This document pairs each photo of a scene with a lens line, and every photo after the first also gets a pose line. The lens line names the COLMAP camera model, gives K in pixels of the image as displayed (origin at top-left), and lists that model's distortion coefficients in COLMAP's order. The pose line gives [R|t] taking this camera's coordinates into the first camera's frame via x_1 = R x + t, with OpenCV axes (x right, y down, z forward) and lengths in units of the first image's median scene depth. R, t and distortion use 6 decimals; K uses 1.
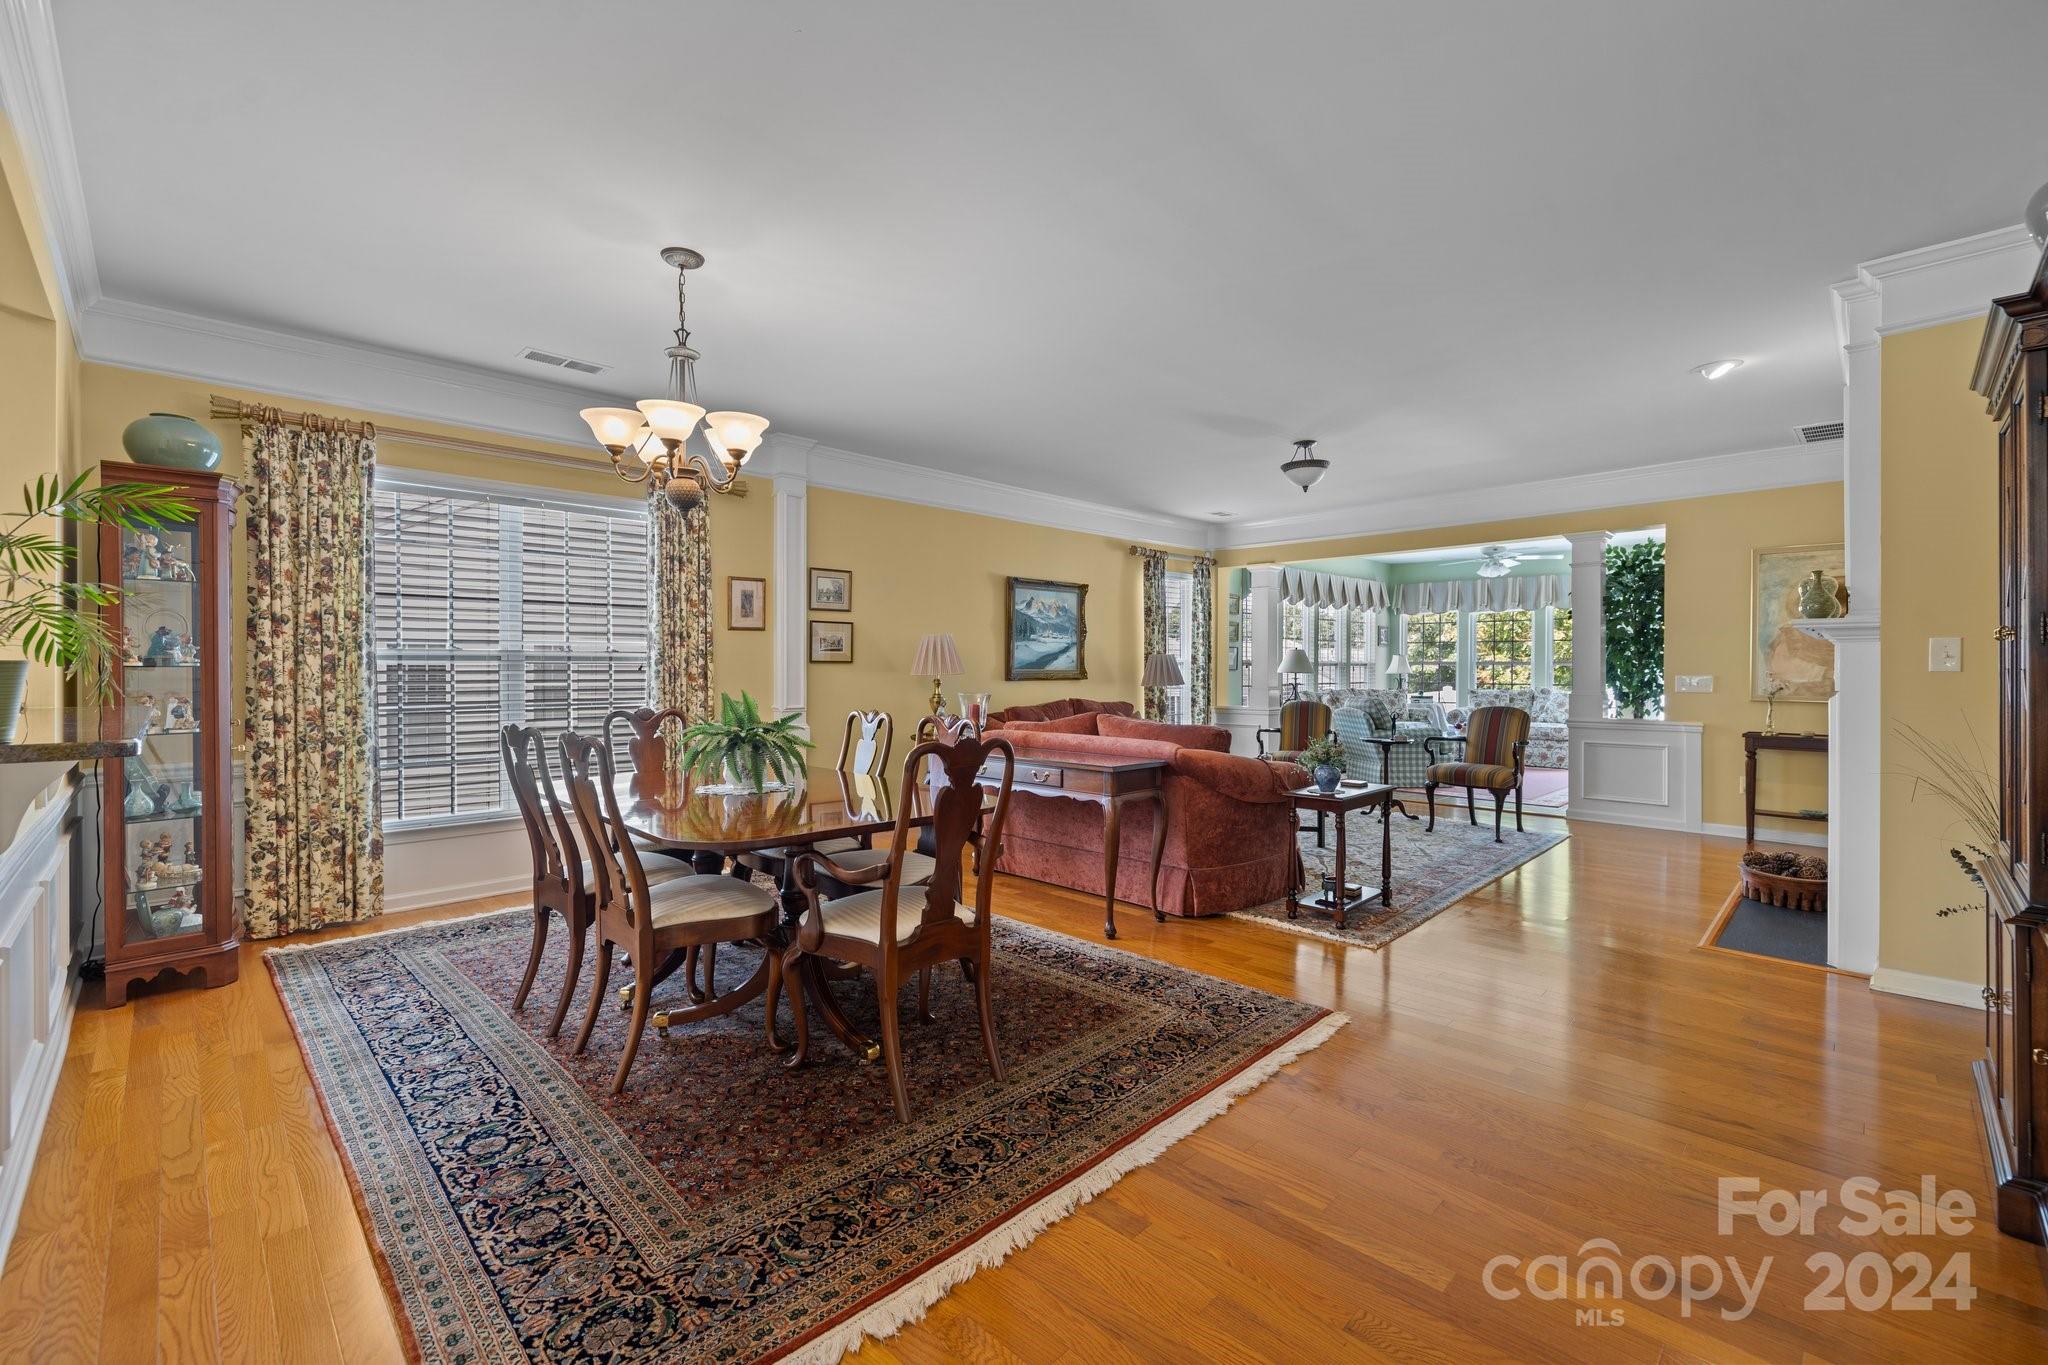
lens RADIAL K [[866.8, 0, 1013.5], [0, 866.8, 669.0], [0, 0, 1]] dist [0.000041, 0.000041]
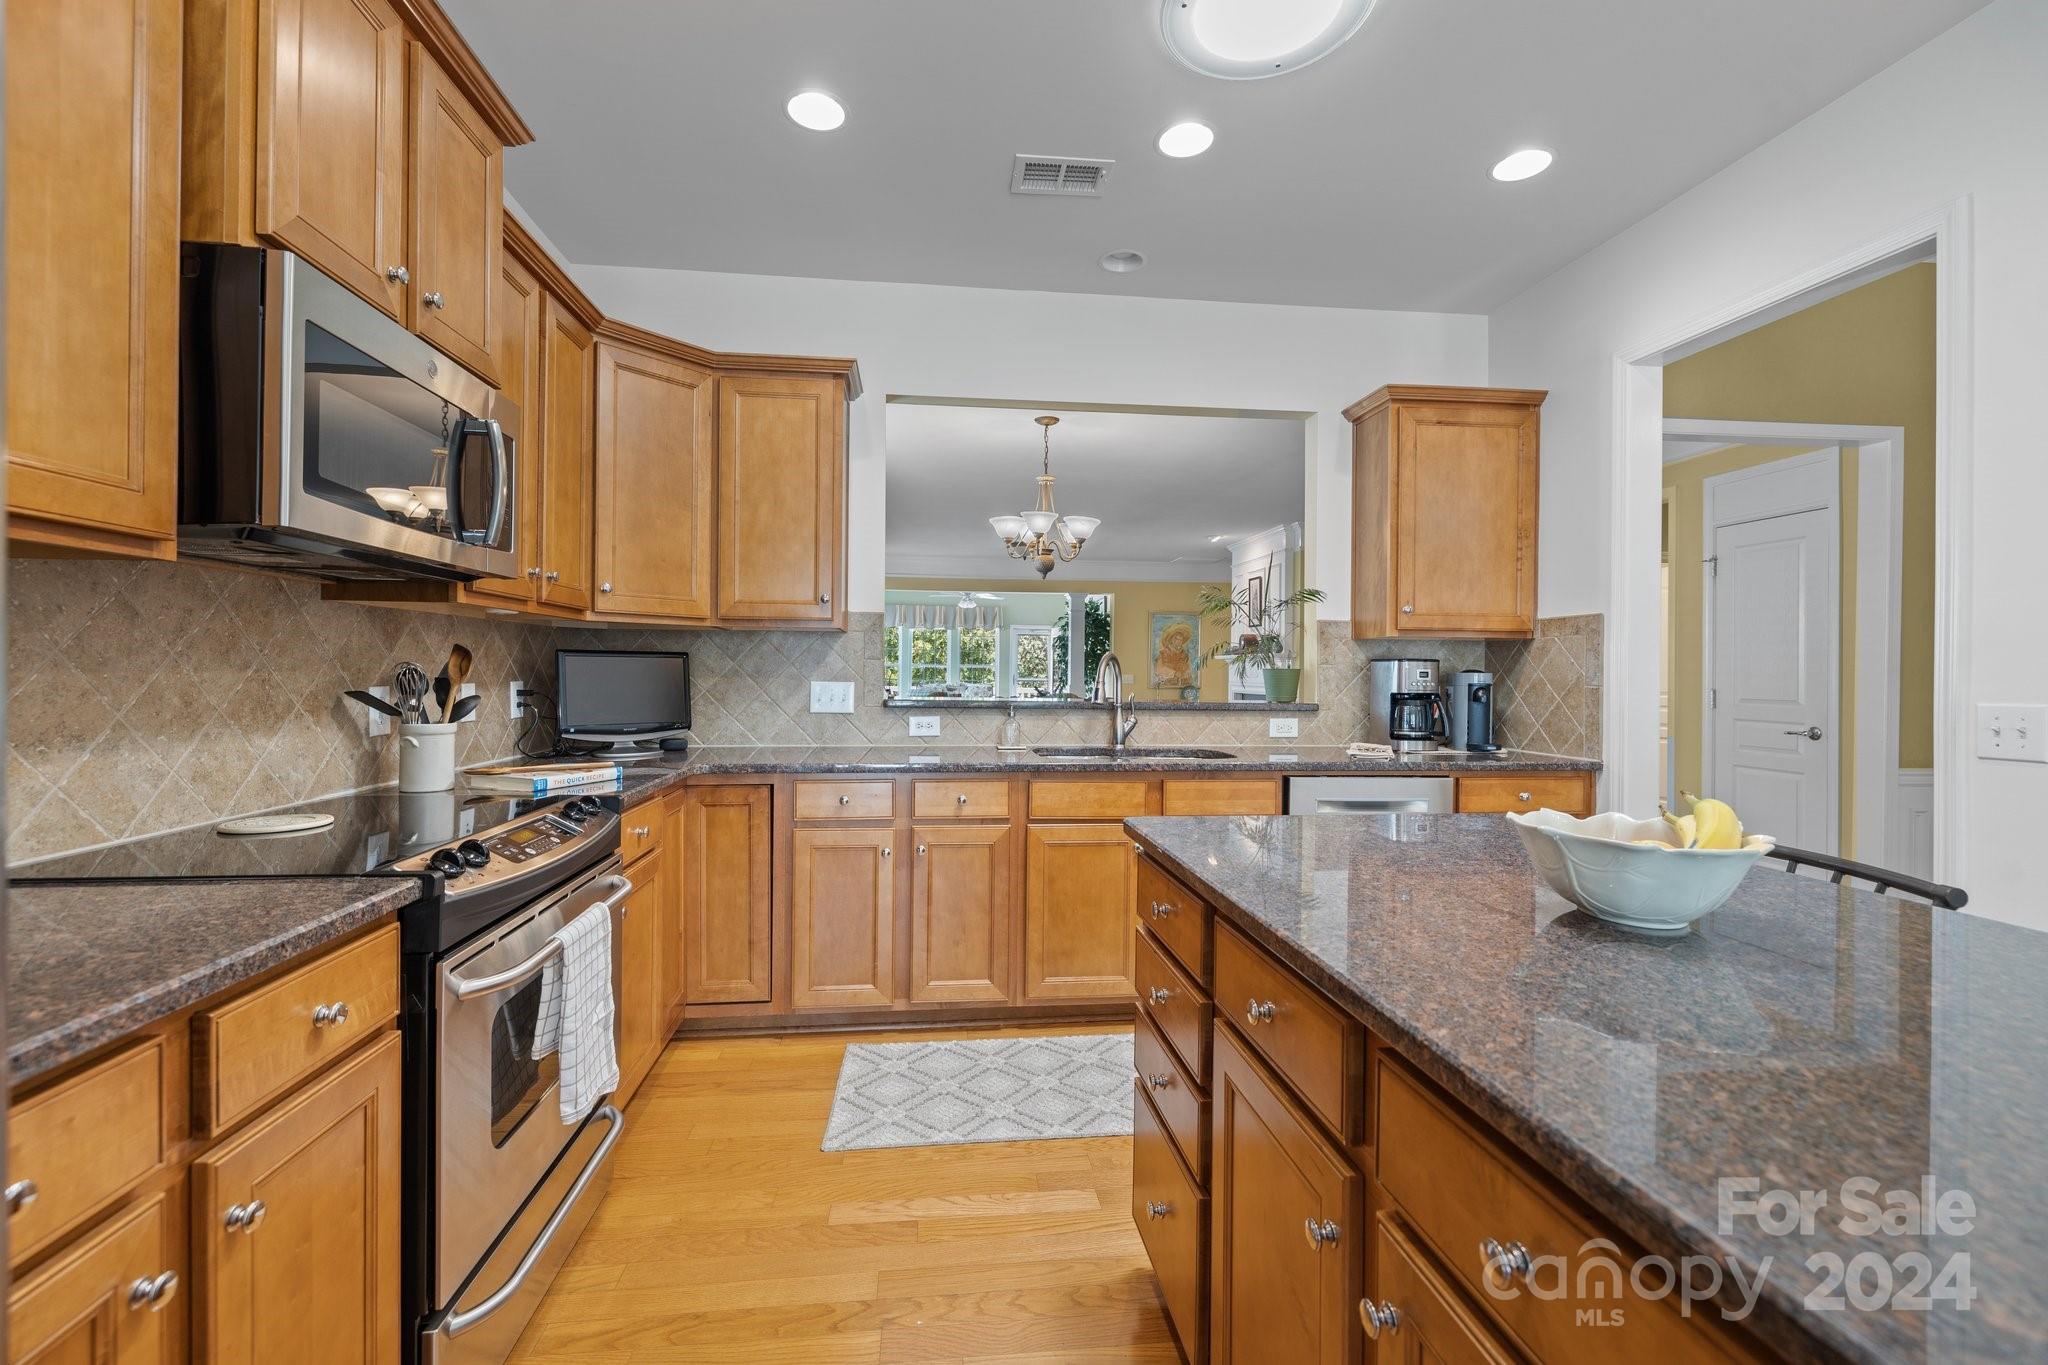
lens RADIAL K [[866.8, 0, 1022.3], [0, 866.8, 673.7], [0, 0, 1]] dist [0.000041, 0.000041]
pose [[0.613686, 0.003757, 0.789541, -0.852474], [-0.011303, 0.999928, 0.004028, -0.000101], [-0.789469, -0.011396, 0.613684, 0.012597]]
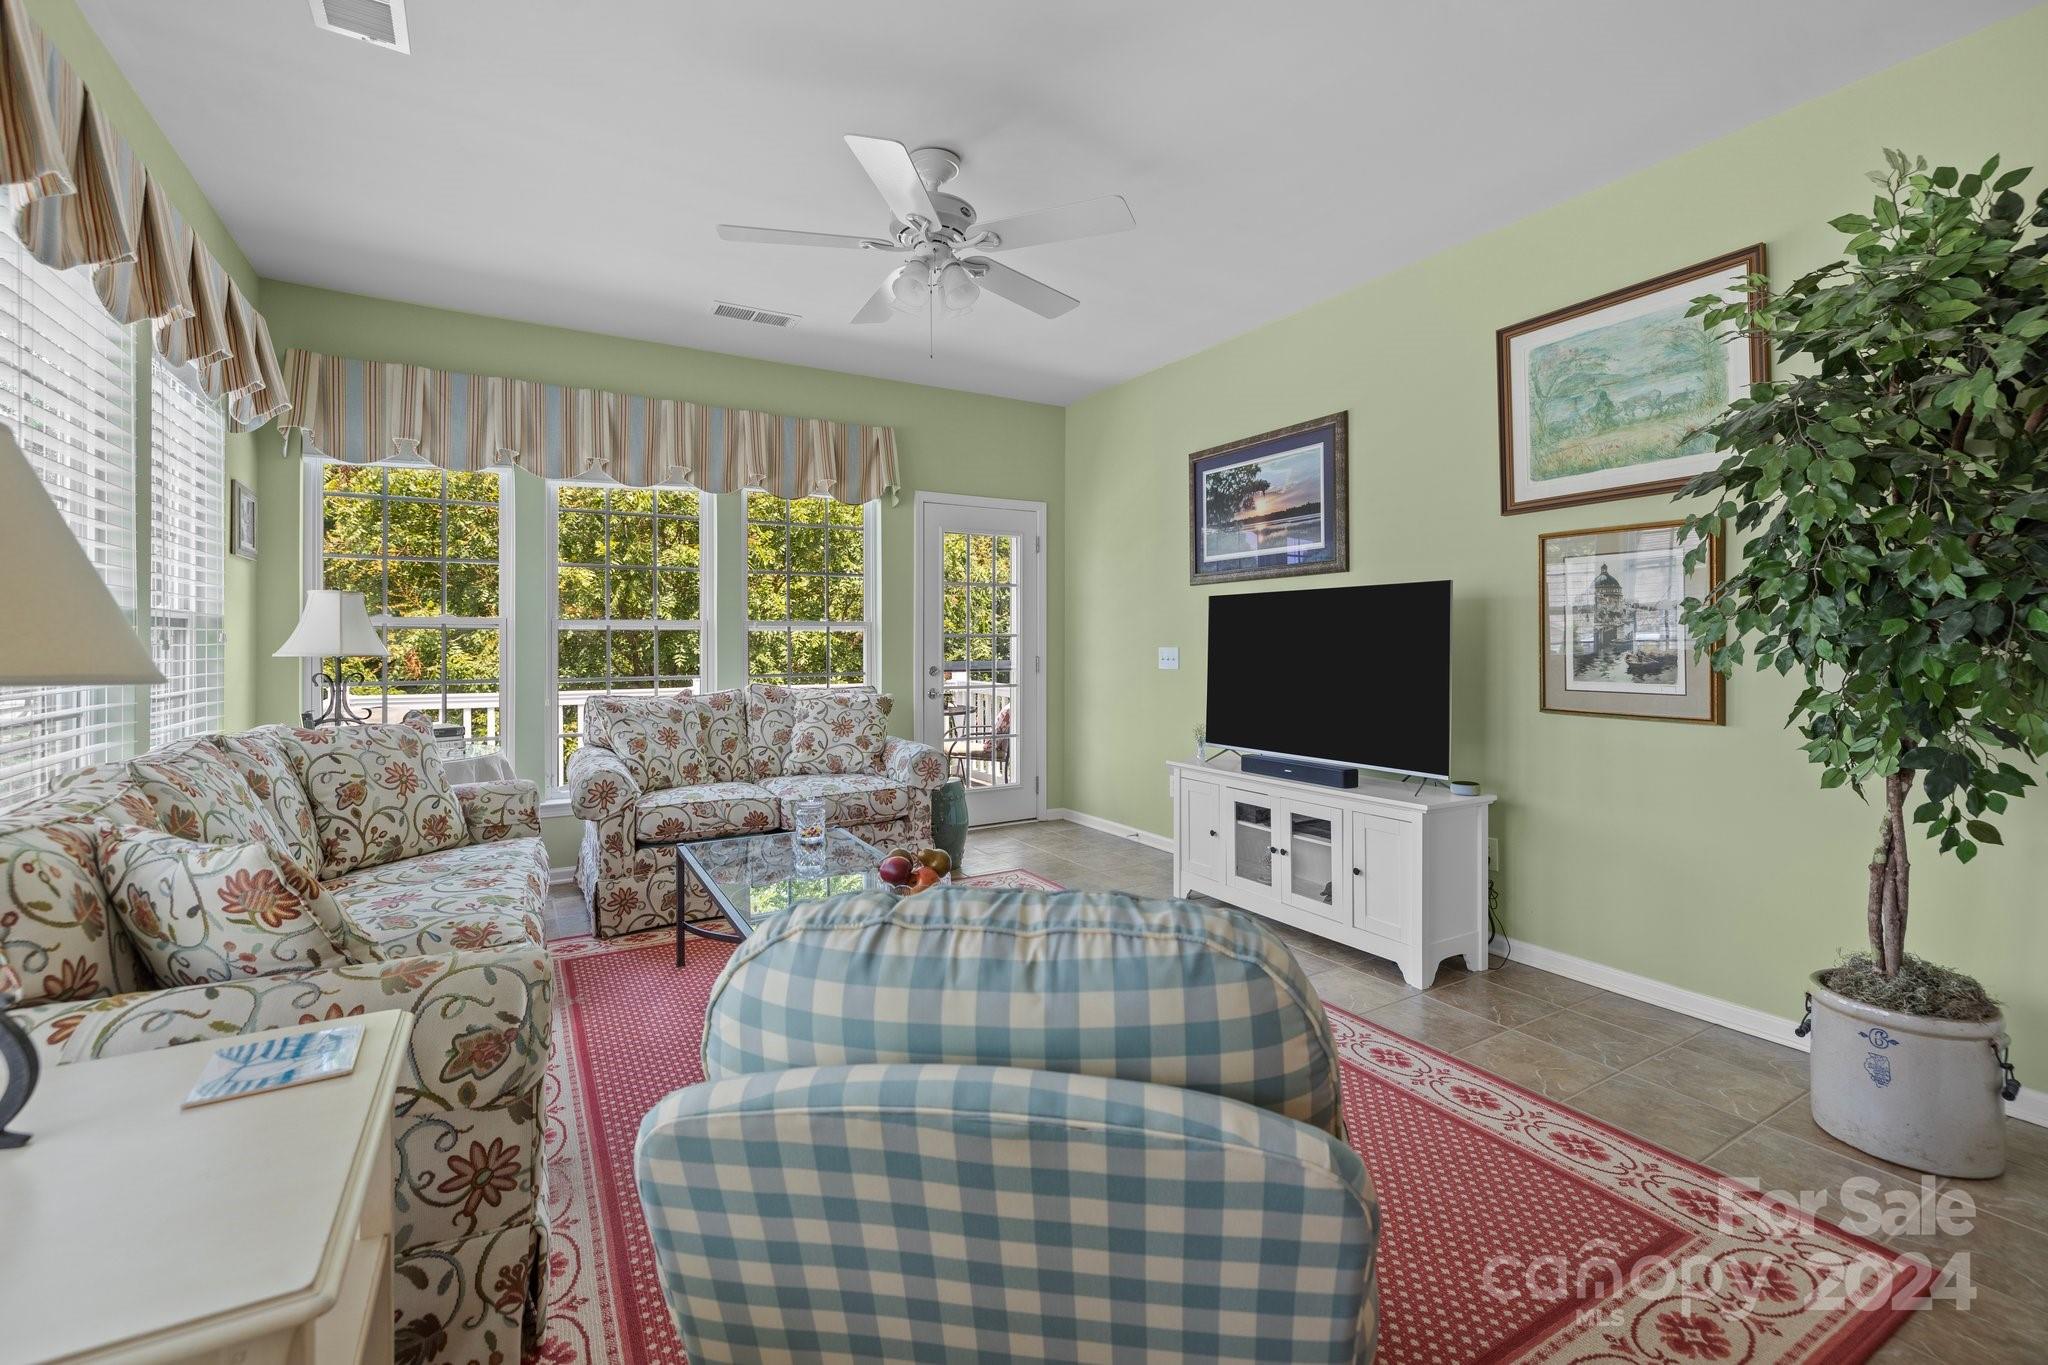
lens RADIAL K [[866.8, 0, 1007.9], [0, 866.8, 630.0], [0, 0, 1]] dist [0.000041, 0.000041]
pose [[0.243016, 0.008067, 0.969989, 0.430681], [0.004144, 0.999948, -0.009355, 0.000672], [-0.970013, 0.006293, 0.242970, 1.370886]]
